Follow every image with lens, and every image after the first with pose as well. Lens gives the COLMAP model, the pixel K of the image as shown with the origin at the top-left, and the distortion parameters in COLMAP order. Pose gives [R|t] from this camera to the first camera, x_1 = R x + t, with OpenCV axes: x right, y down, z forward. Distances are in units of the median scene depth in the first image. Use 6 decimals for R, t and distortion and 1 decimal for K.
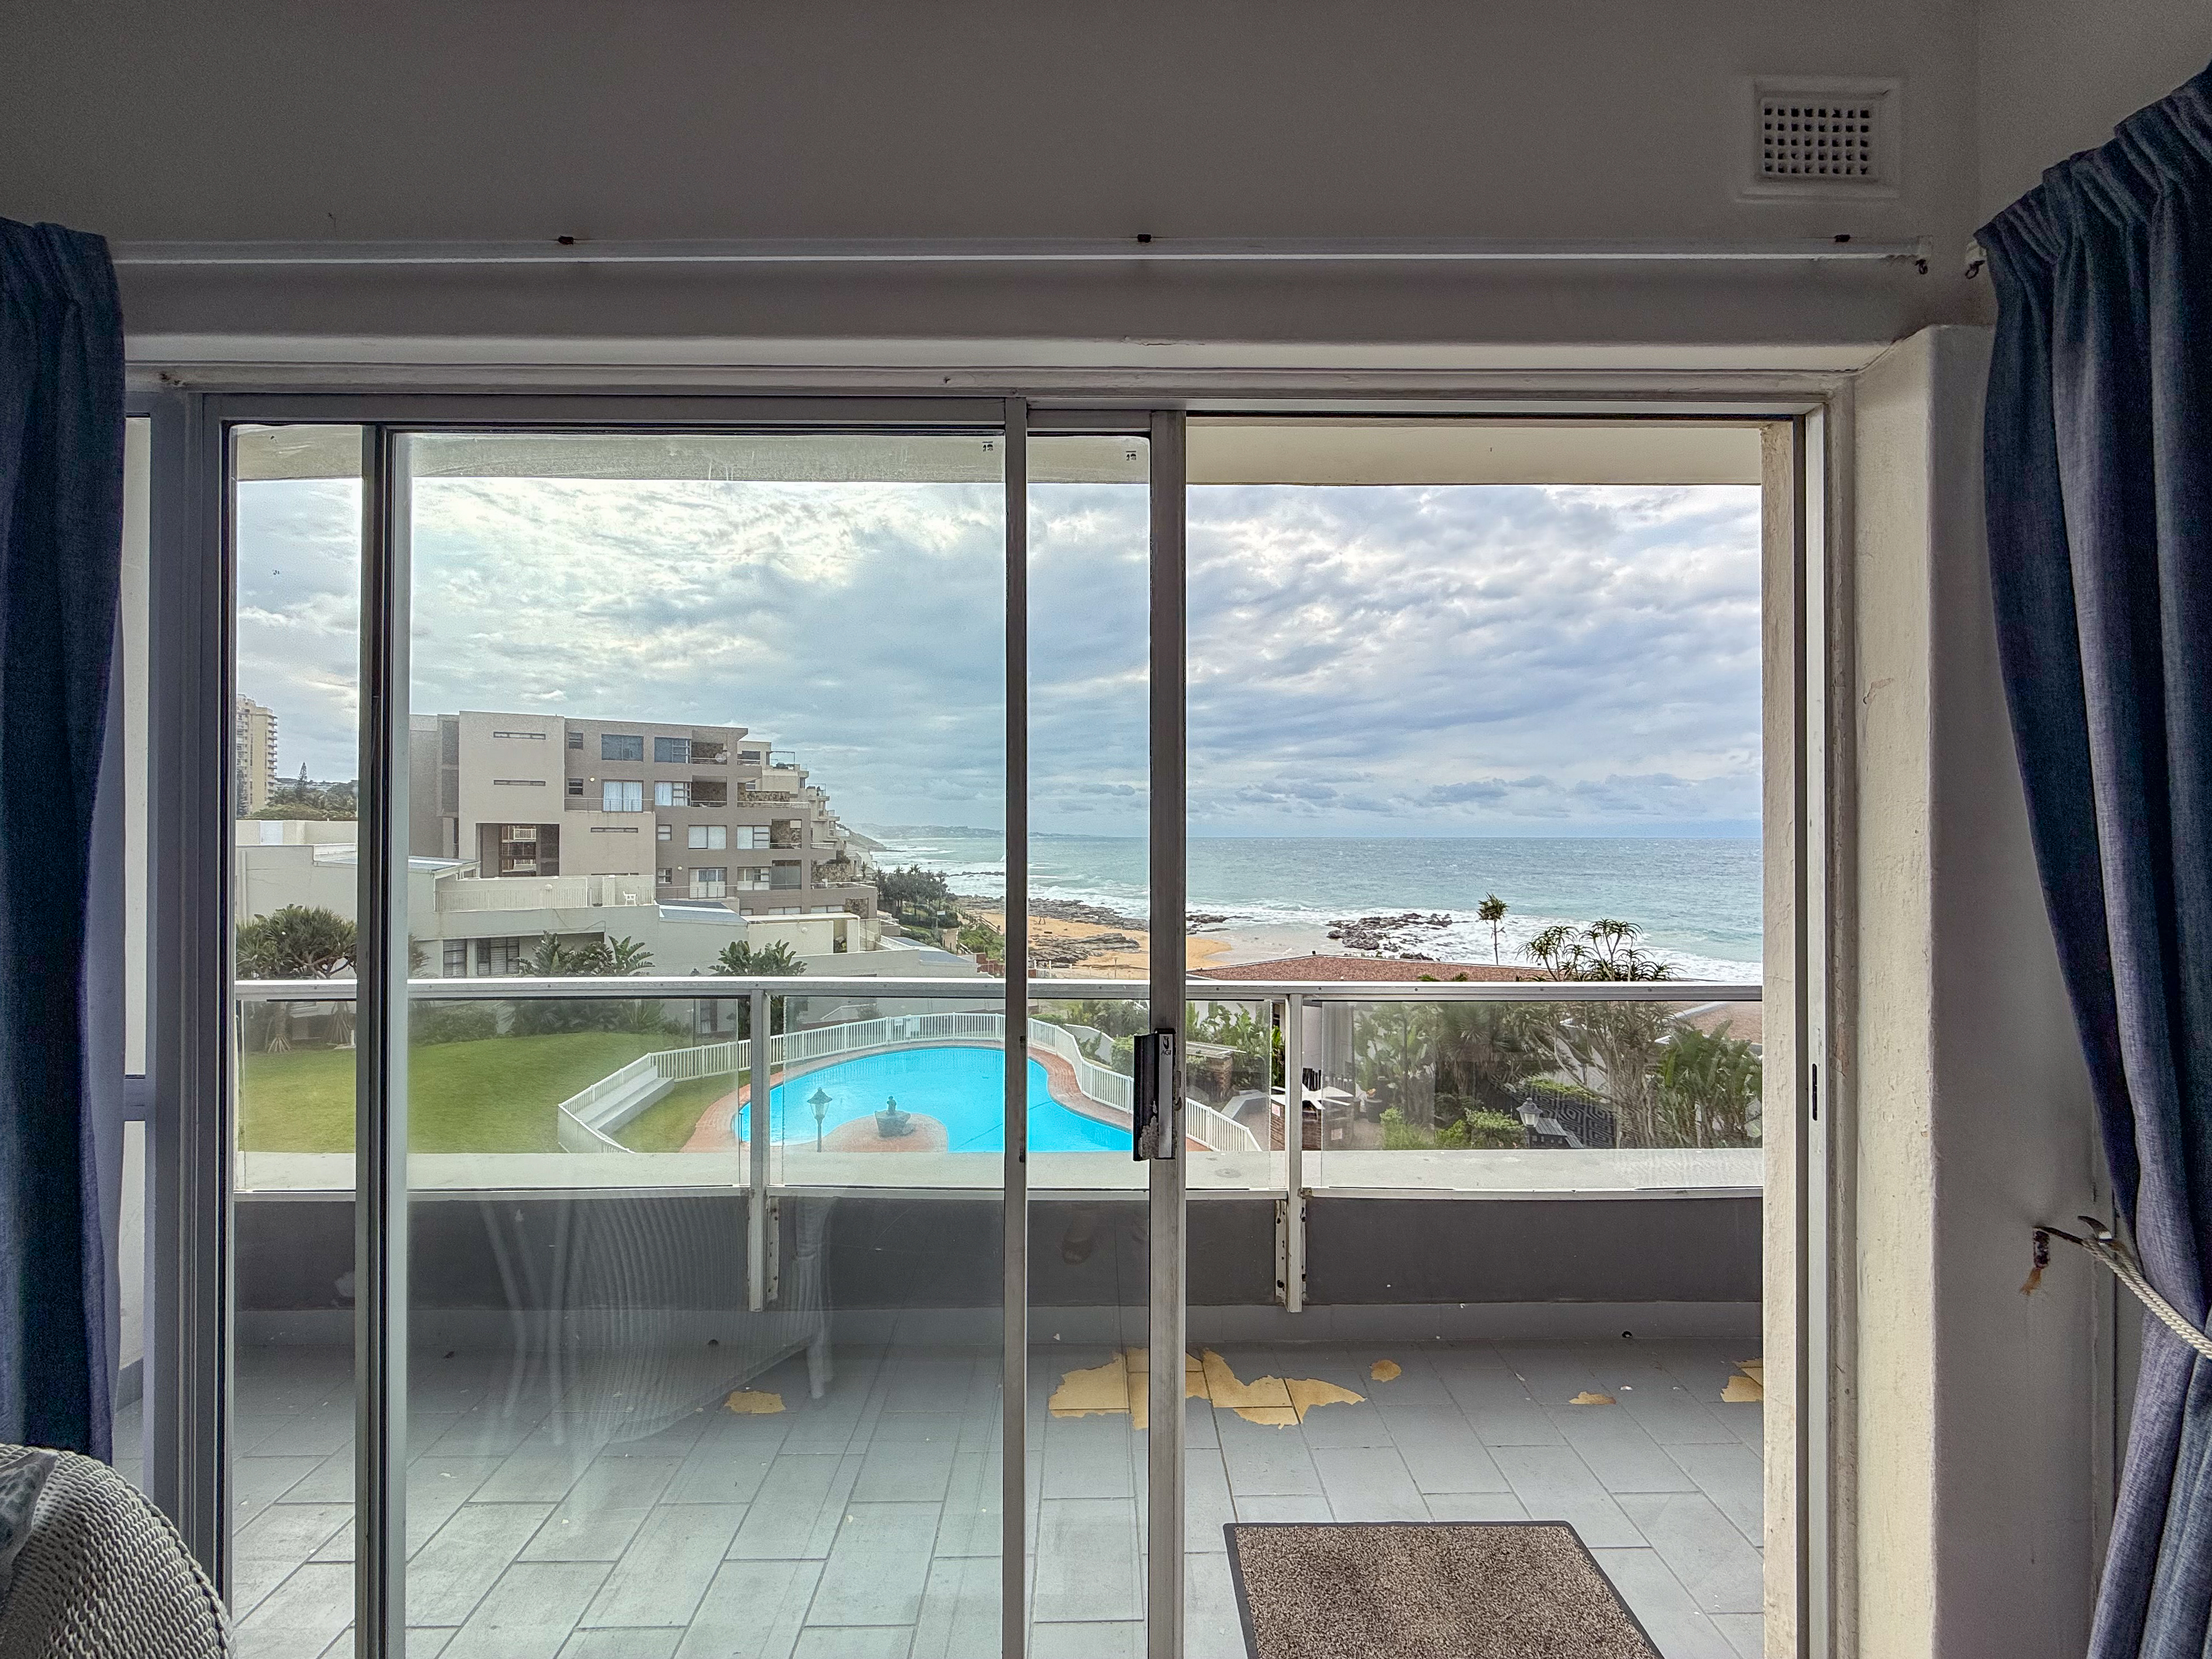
lens RADIAL K [[892.6, 0, 1095.8], [0, 892.6, 822.4], [0, 0, 1]] dist [-0.000385, 0.000032]
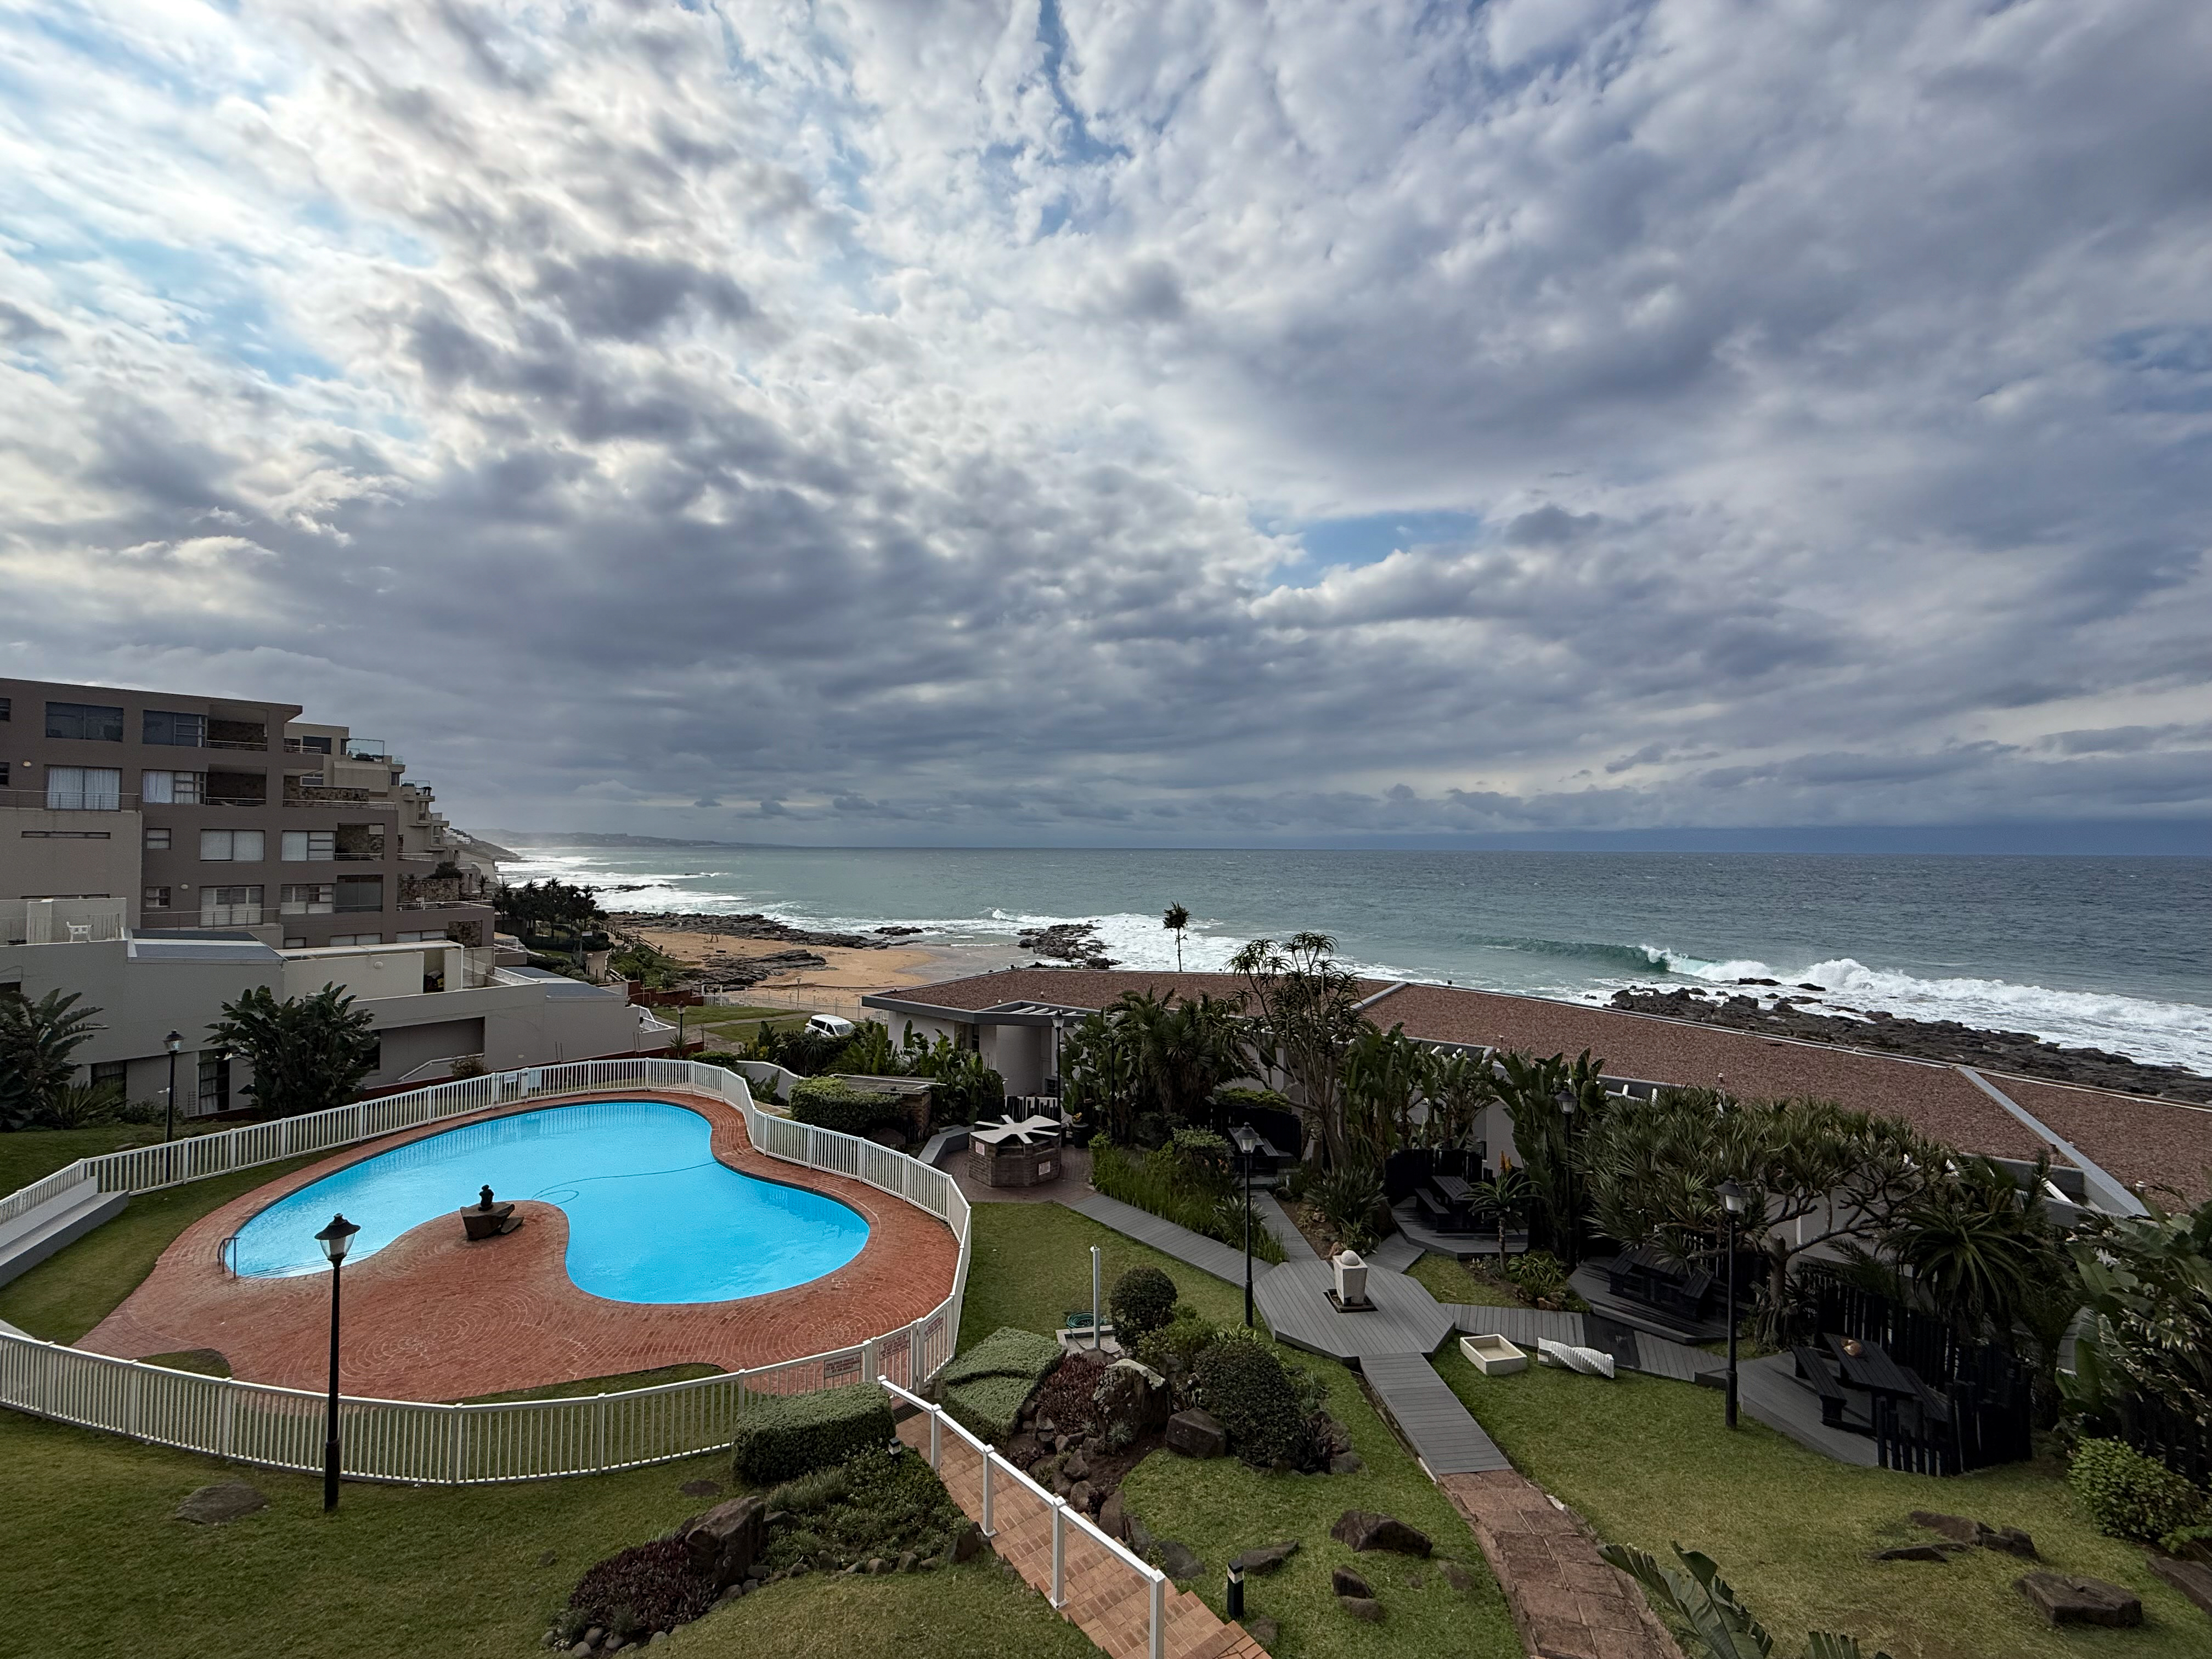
lens RADIAL K [[883.3, 0, 1113.0], [0, 883.3, 803.5], [0, 0, 1]] dist [-0.001276, -0.000197]
pose [[0.935764, 0.021518, 0.351970, 0.001362], [-0.009997, 0.999354, -0.034519, -0.001072], [-0.352485, 0.028783, 0.935375, 0.046500]]
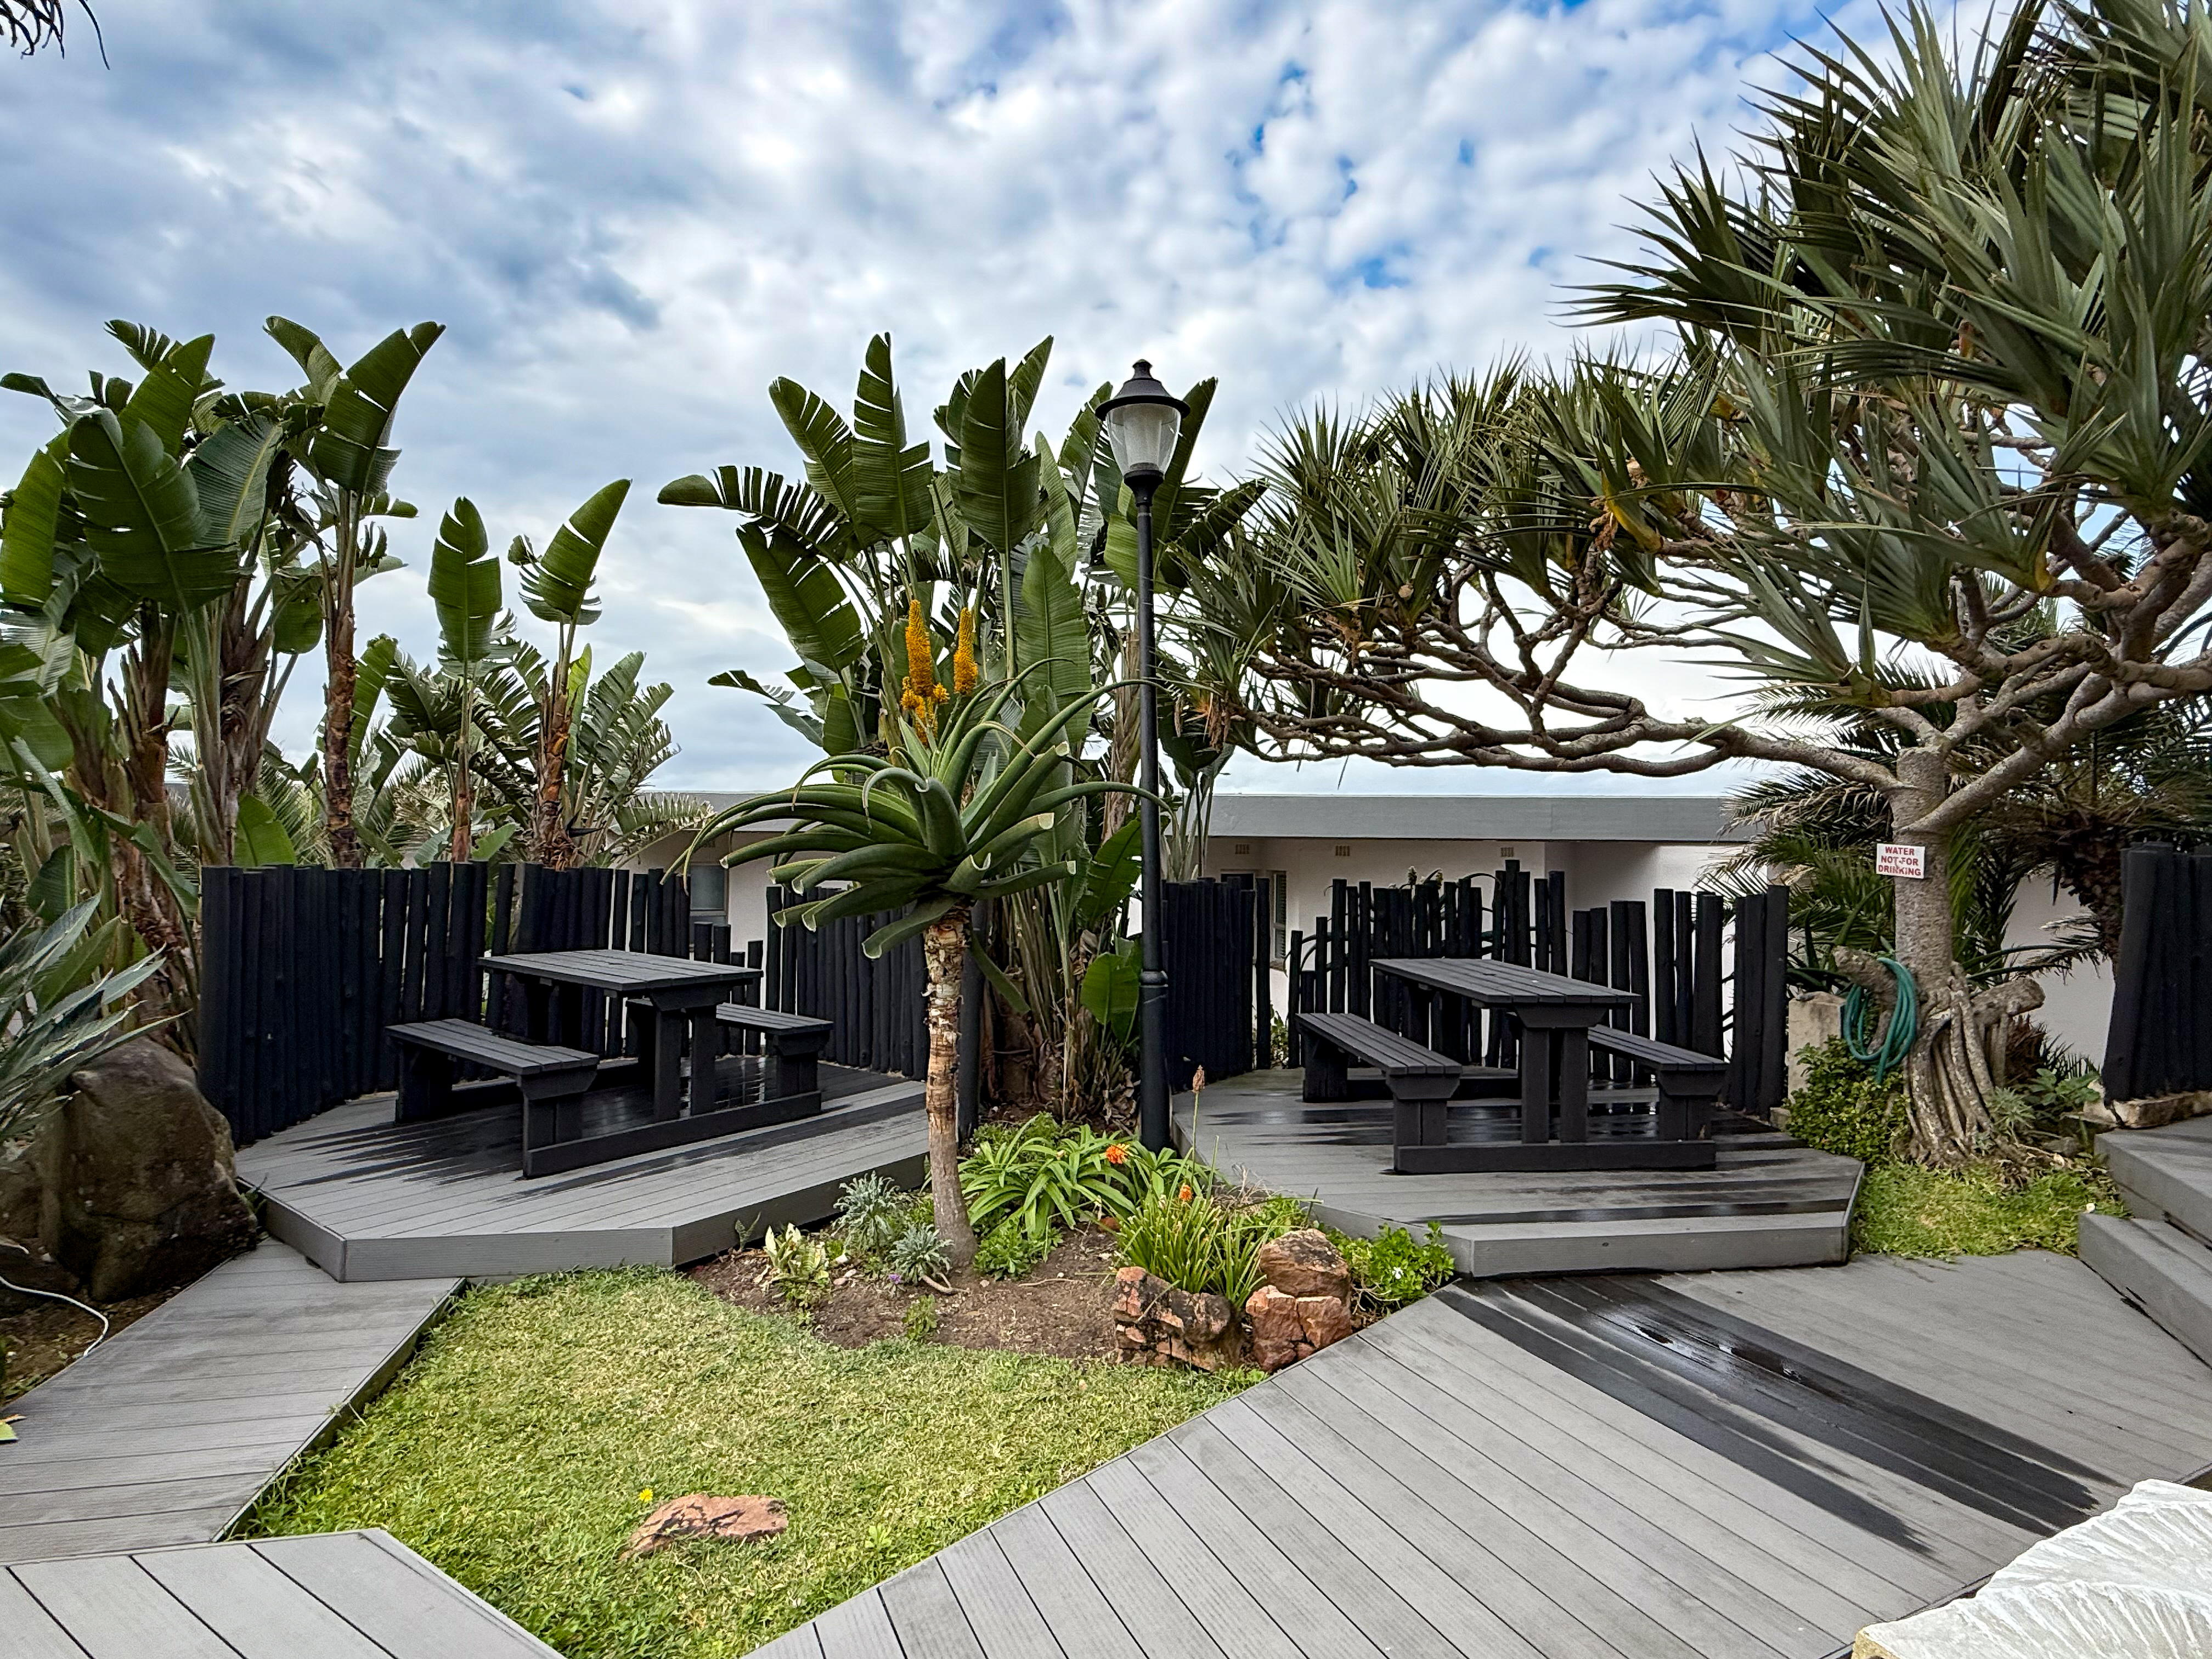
lens RADIAL K [[1115.9, 0, 1099.3], [0, 1115.9, 840.2], [0, 0, 1]] dist [-0.002642, -0.002027]
pose [[0.318905, -0.001873, 0.947785, 0.206742], [-0.018769, 0.999789, 0.008291, 0.144568], [-0.947601, -0.020433, 0.318803, 0.294580]]
